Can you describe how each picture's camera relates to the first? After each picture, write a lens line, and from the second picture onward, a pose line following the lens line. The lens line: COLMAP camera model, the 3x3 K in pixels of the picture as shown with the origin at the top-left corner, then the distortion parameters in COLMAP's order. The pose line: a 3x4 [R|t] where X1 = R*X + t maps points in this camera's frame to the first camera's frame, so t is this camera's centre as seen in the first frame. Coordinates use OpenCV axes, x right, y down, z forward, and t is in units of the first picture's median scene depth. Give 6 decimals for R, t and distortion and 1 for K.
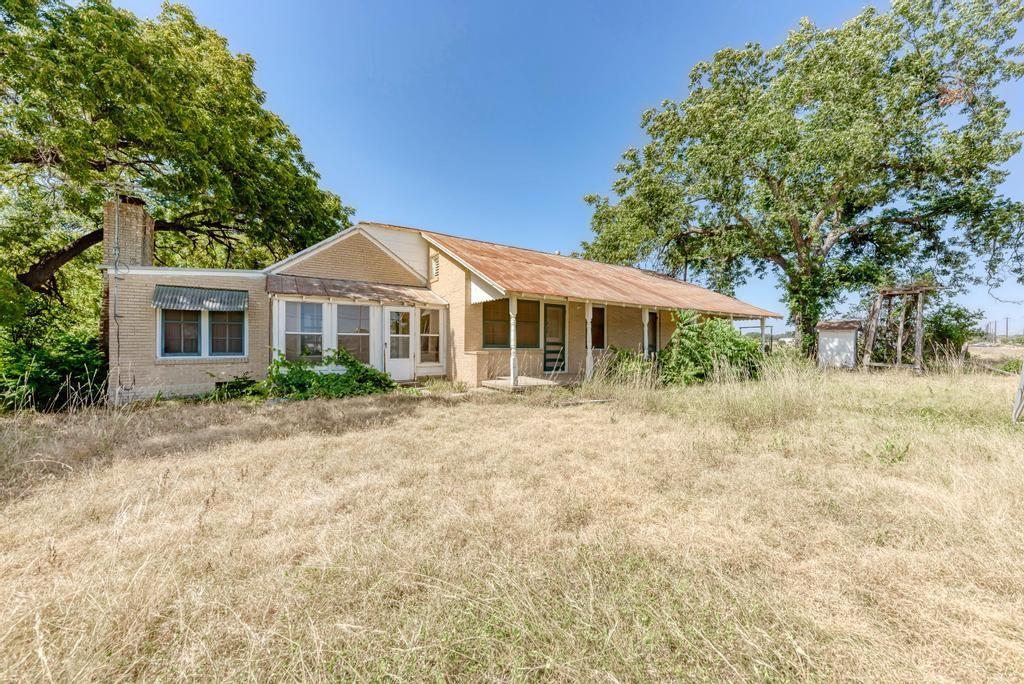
lens RADIAL K [[392.8, 0, 510.0], [0, 392.8, 344.6], [0, 0, 1]] dist [0.001375, 0.000084]
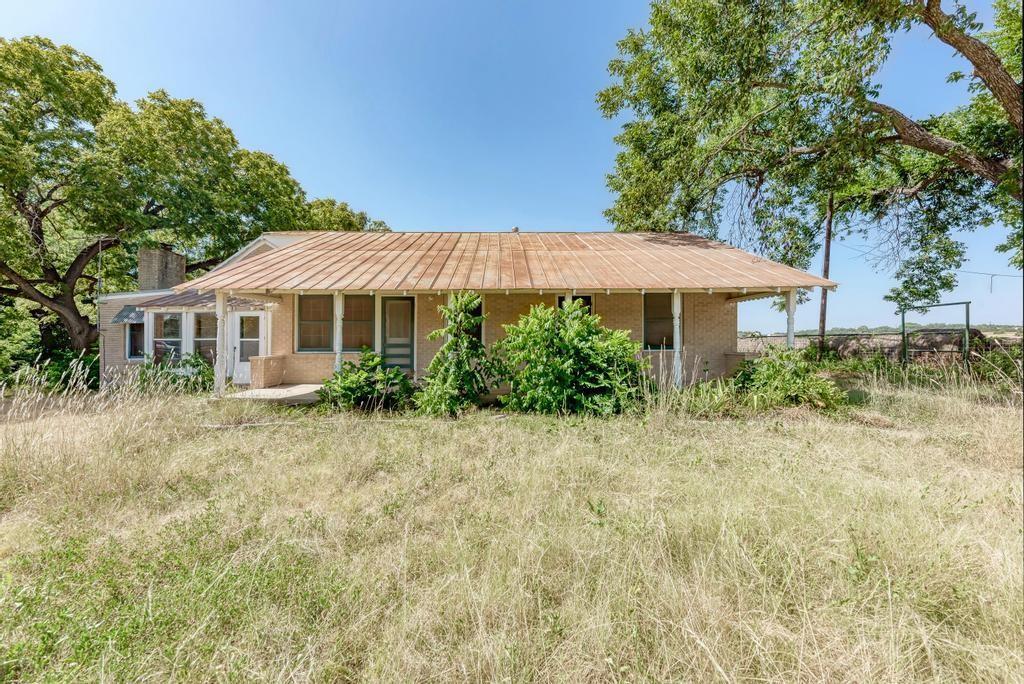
lens RADIAL K [[392.8, 0, 511.9], [0, 392.8, 346.0], [0, 0, 1]] dist [0.001375, 0.000084]
pose [[0.837034, -0.007778, -0.547096, 0.796710], [0.009618, 0.999954, 0.000499, 0.000141], [0.547066, -0.005680, 0.837070, 0.479526]]
